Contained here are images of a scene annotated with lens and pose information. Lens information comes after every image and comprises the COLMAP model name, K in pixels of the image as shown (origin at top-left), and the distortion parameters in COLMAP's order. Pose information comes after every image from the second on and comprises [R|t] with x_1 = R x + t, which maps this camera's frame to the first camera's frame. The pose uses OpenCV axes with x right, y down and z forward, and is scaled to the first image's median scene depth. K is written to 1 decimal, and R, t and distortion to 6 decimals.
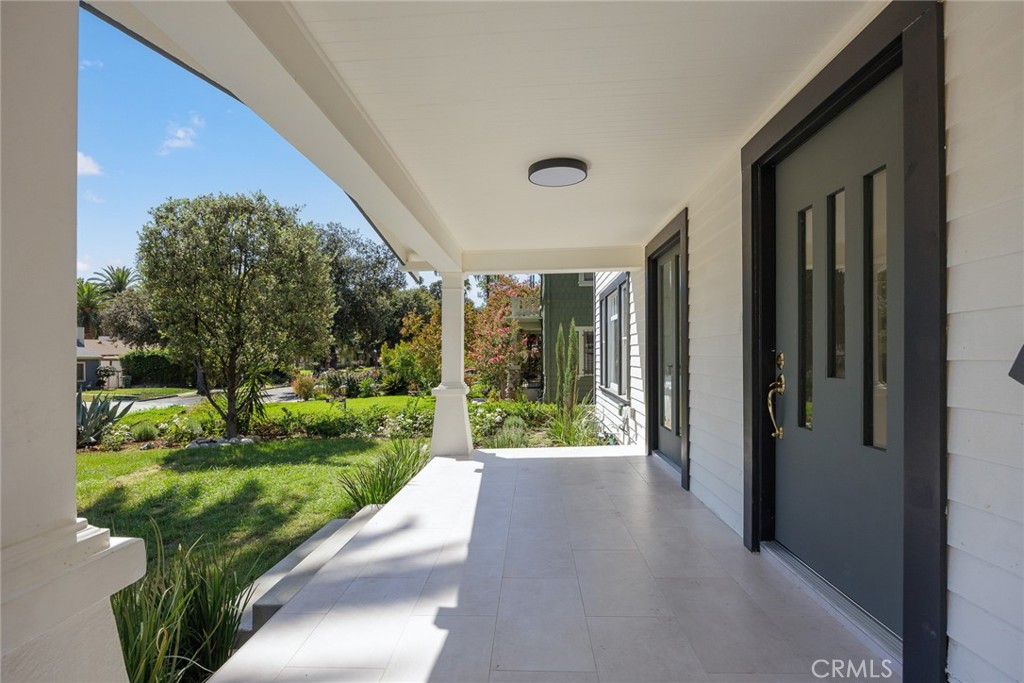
lens RADIAL K [[504.2, 0, 511.8], [0, 504.2, 353.7], [0, 0, 1]] dist [-0.000279, -0.000139]
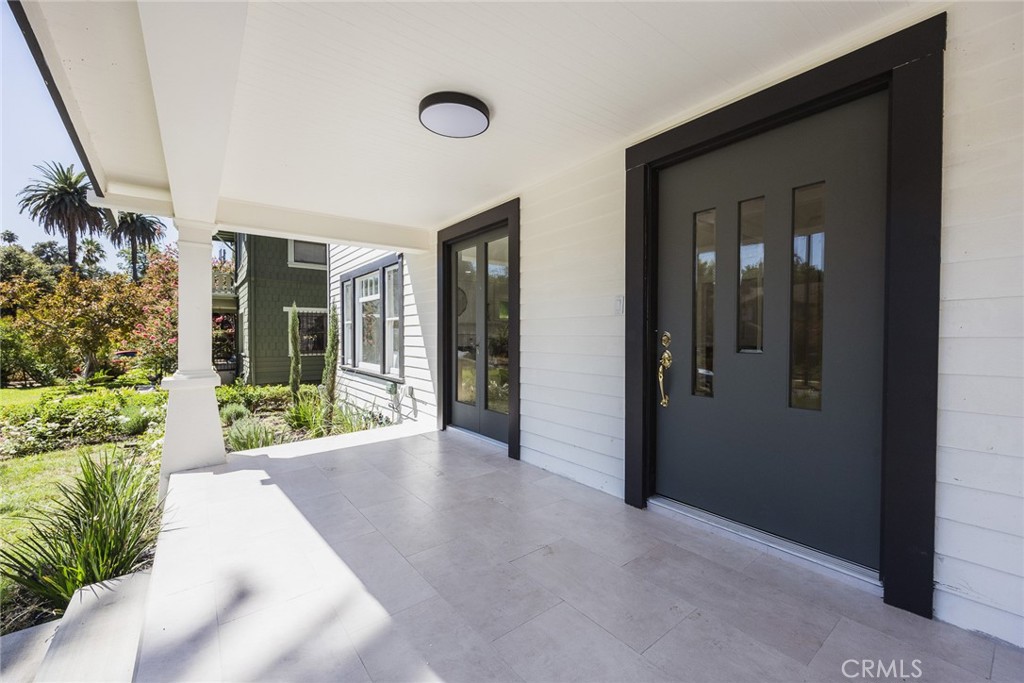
lens RADIAL K [[409.6, 0, 512.0], [0, 409.6, 341.5], [0, 0, 1]] dist [0.006706, 0.000120]
pose [[0.757410, -0.002053, 0.652936, -0.150625], [-0.007596, 0.999900, 0.011954, 0.004075], [-0.652895, -0.014014, 0.757319, 0.217643]]
